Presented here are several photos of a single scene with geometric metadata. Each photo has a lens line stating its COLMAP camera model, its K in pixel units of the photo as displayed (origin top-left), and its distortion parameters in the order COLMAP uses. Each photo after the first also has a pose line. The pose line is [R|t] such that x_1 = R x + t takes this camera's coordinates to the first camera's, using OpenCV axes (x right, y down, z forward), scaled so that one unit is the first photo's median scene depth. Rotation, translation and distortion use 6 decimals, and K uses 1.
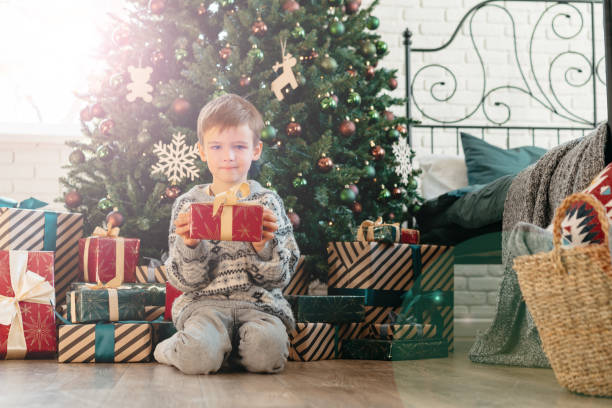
lens RADIAL K [[917.6, 0, 306.0], [0, 917.6, 204.0], [0, 0, 1]] dist [0.006855, 0.040599]
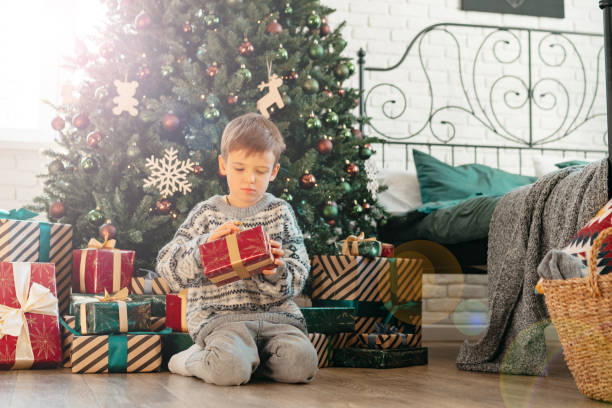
lens RADIAL K [[917.6, 0, 306.0], [0, 917.6, 204.0], [0, 0, 1]] dist [0.006855, 0.040599]
pose [[0.990900, 0.017481, 0.133457, -0.124695], [-0.017765, 0.999842, 0.000940, -0.018222], [-0.133420, -0.003303, 0.991054, -0.043151]]
